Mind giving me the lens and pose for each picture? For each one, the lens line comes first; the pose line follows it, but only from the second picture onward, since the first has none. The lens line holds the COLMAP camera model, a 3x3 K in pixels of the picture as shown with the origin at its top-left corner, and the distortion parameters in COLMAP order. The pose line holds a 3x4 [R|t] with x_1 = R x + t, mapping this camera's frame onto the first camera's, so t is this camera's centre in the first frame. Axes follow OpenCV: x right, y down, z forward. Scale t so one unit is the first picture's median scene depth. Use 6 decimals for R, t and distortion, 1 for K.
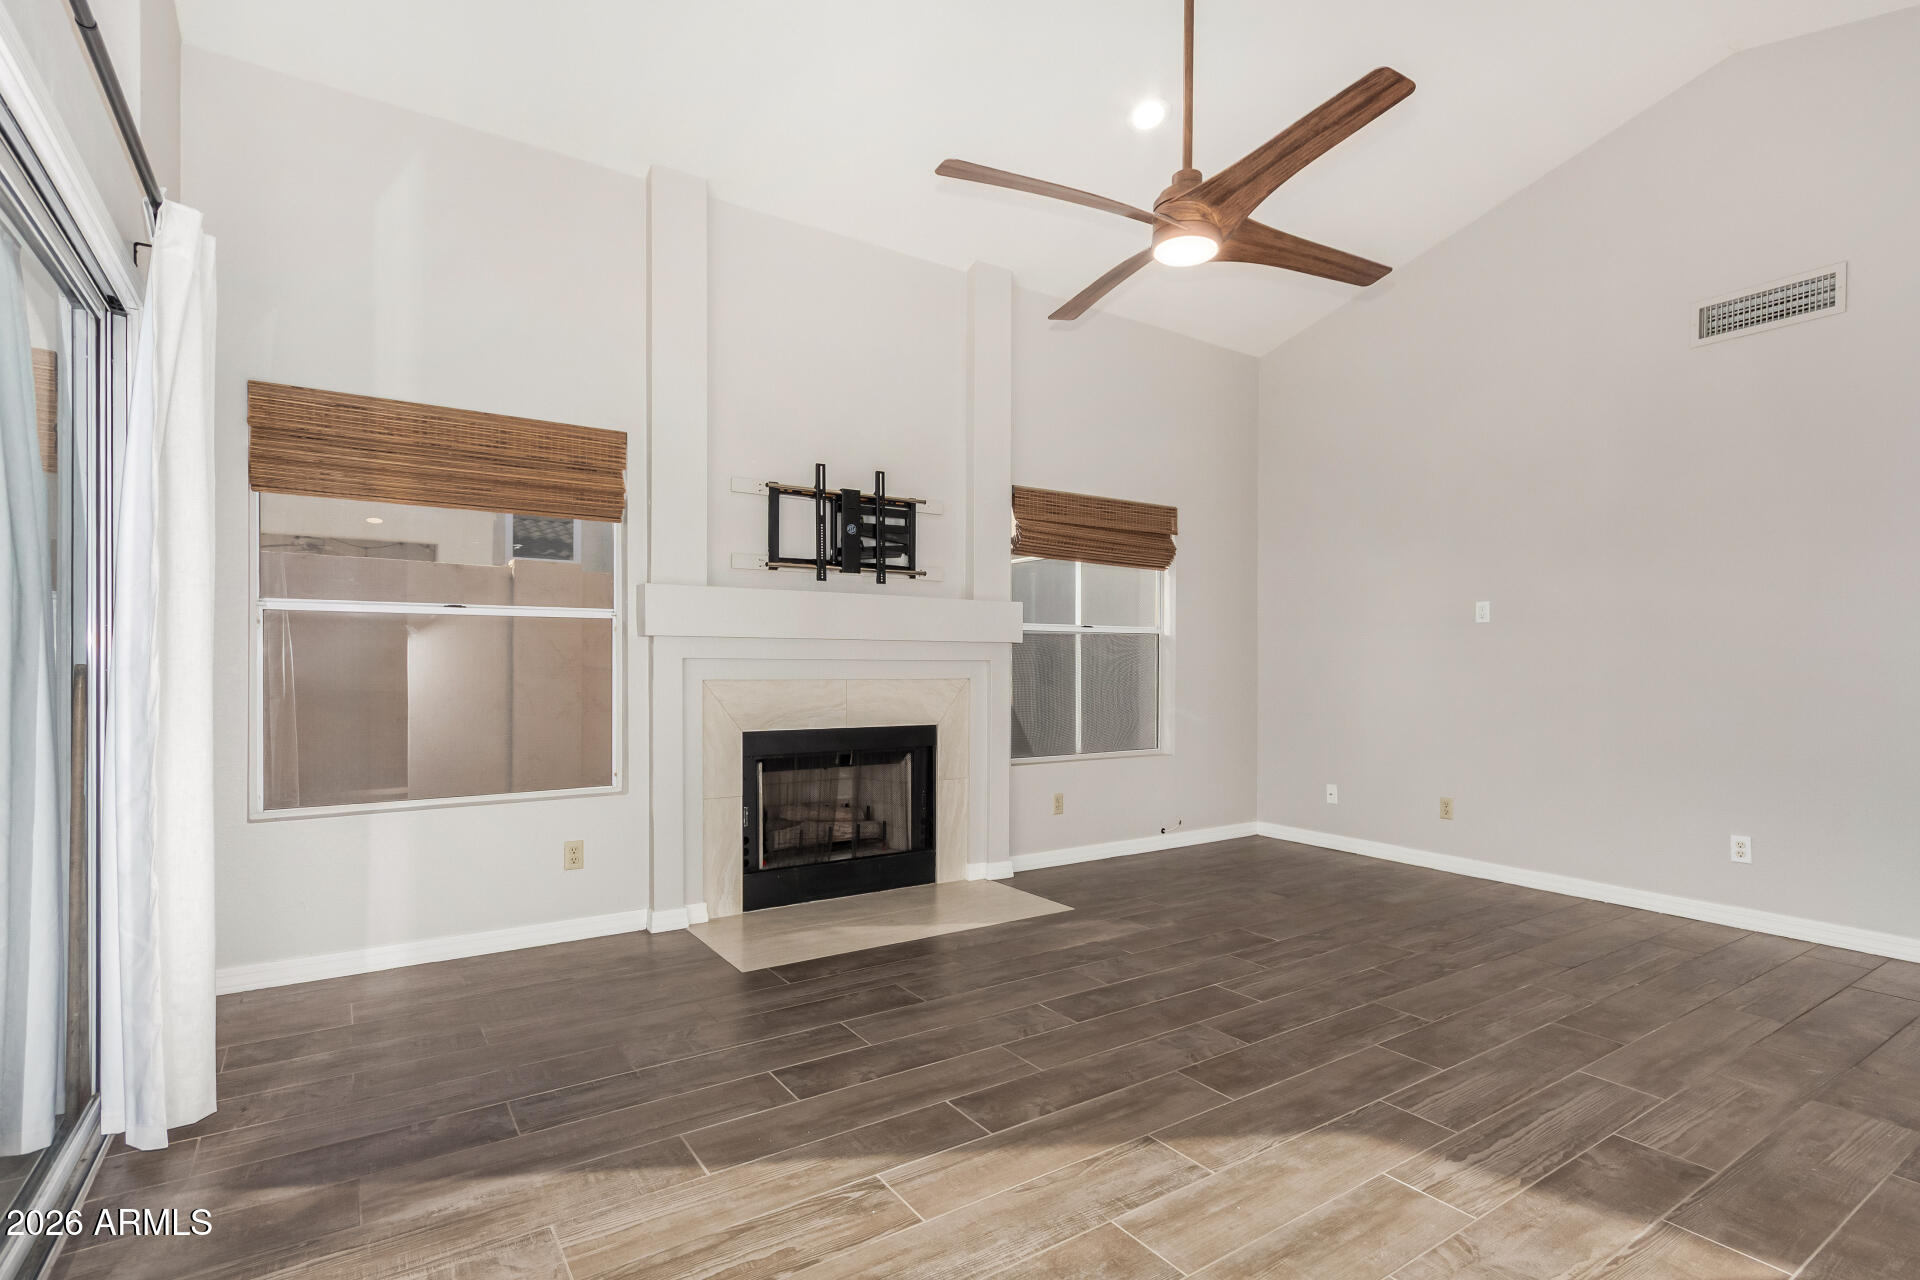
lens RADIAL K [[925.6, 0, 940.8], [0, 925.6, 671.3], [0, 0, 1]] dist [0.007434, -0.000542]
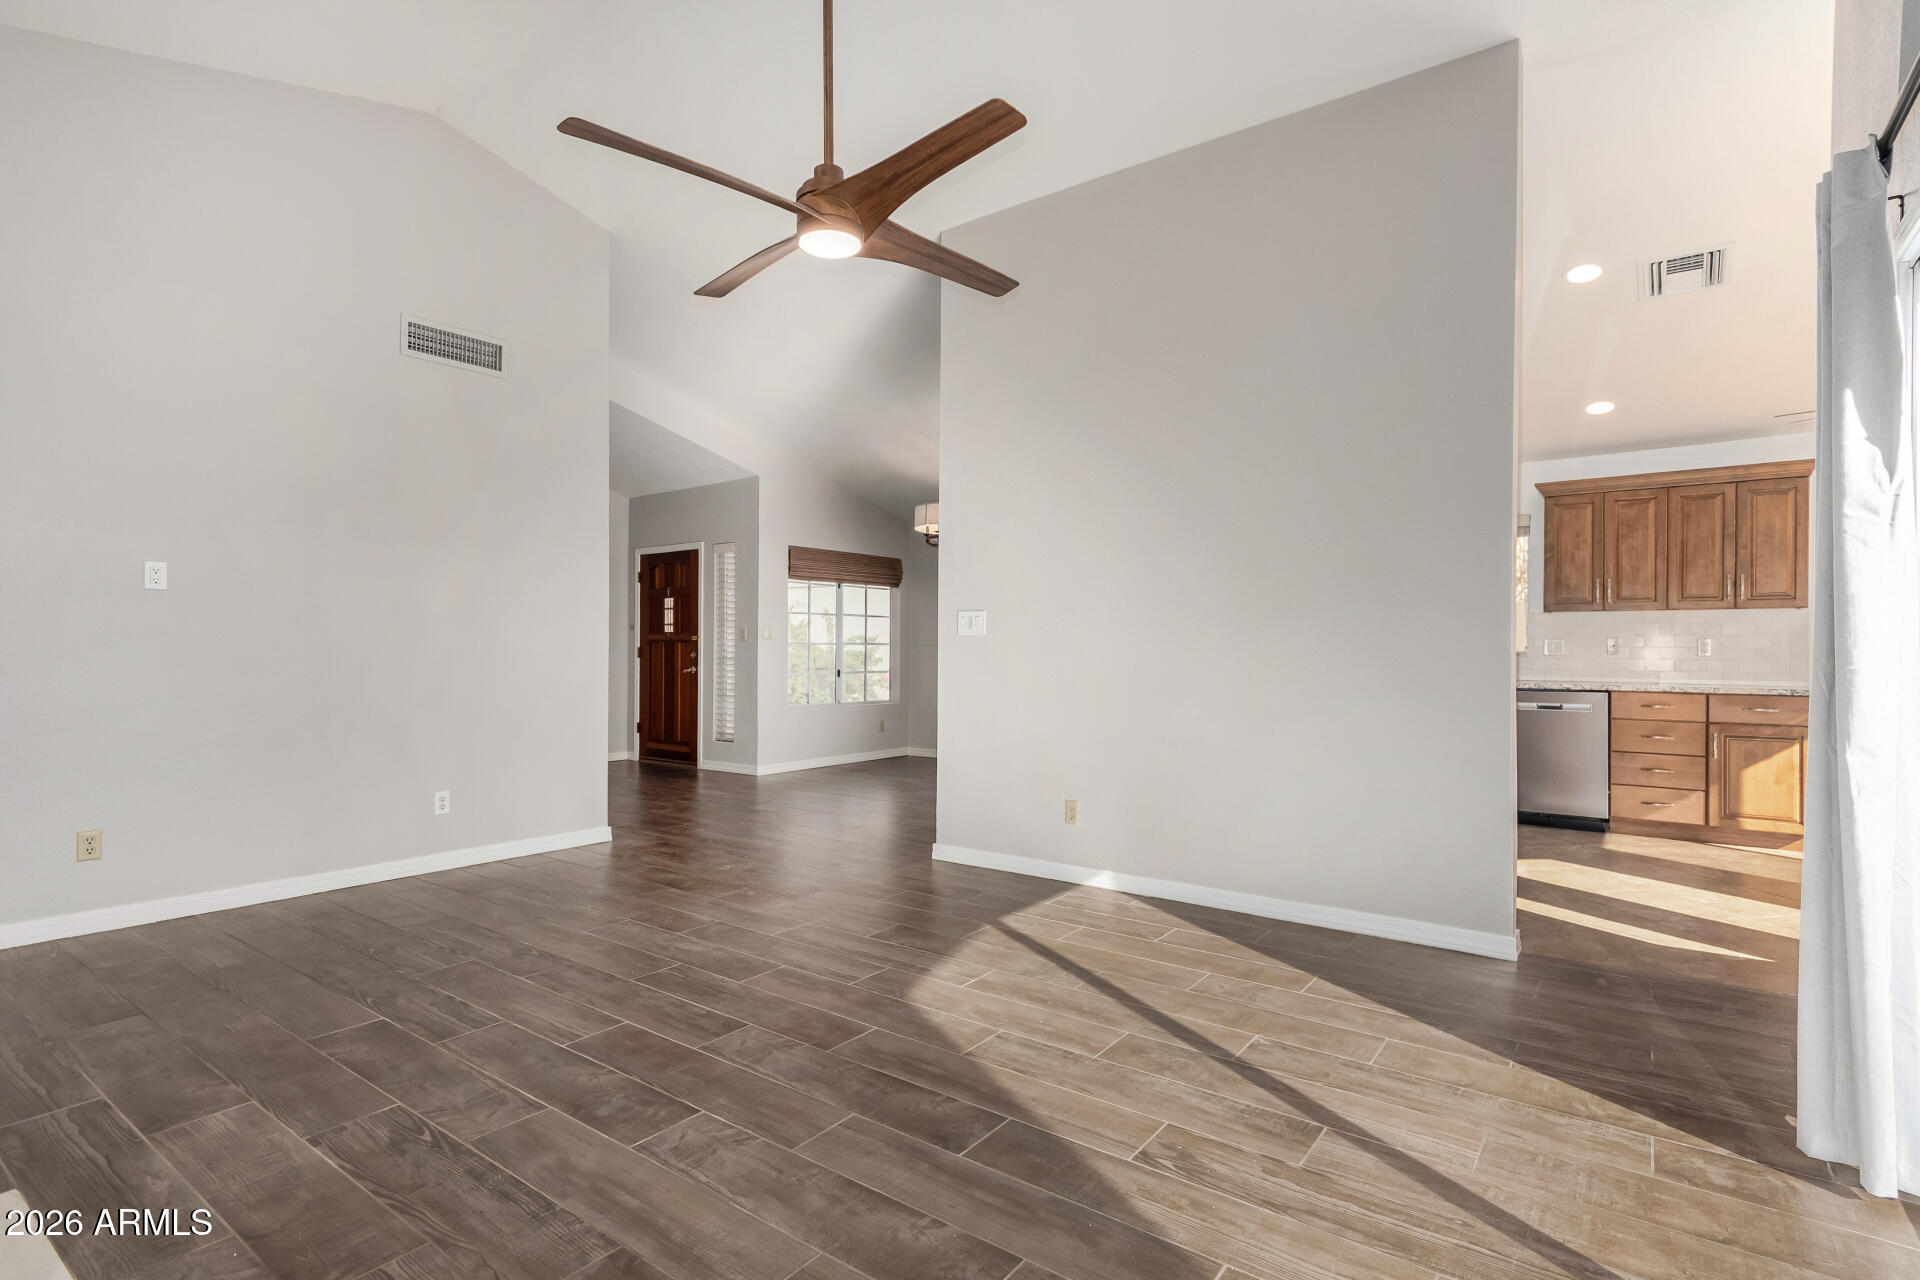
lens RADIAL K [[925.6, 0, 1025.9], [0, 925.6, 653.6], [0, 0, 1]] dist [0.007434, -0.000542]
pose [[-0.386563, -0.010396, 0.922205, -0.528392], [0.002104, 0.999924, 0.012154, -0.009057], [-0.922261, 0.006638, -0.386511, 0.831361]]
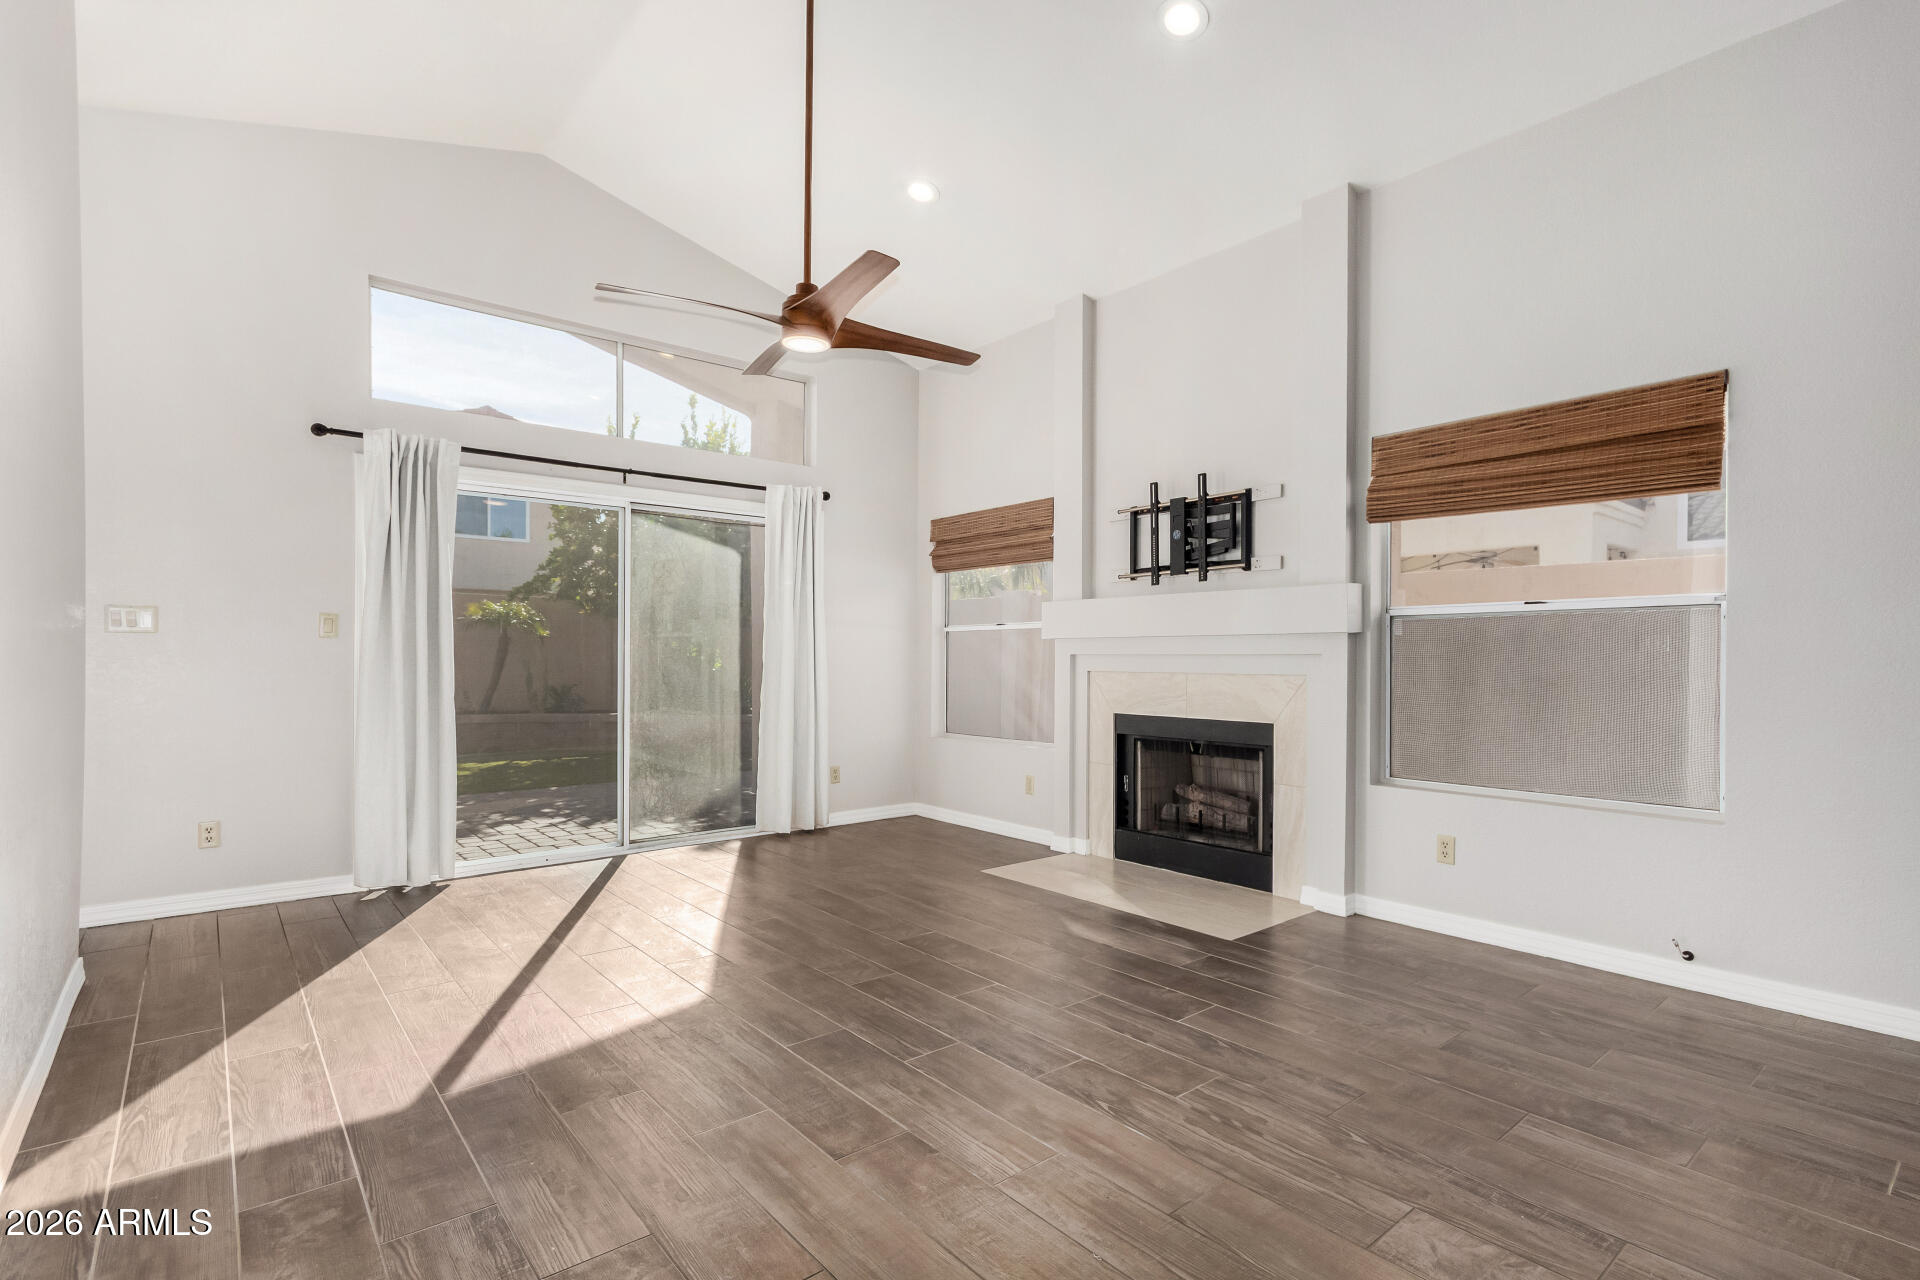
lens RADIAL K [[925.6, 0, 998.5], [0, 925.6, 657.4], [0, 0, 1]] dist [0.007434, -0.000542]
pose [[0.125592, -0.003241, -0.992077, 1.125179], [-0.010187, 0.999938, -0.004556, -0.002753], [0.992030, 0.010678, 0.125551, 0.773900]]
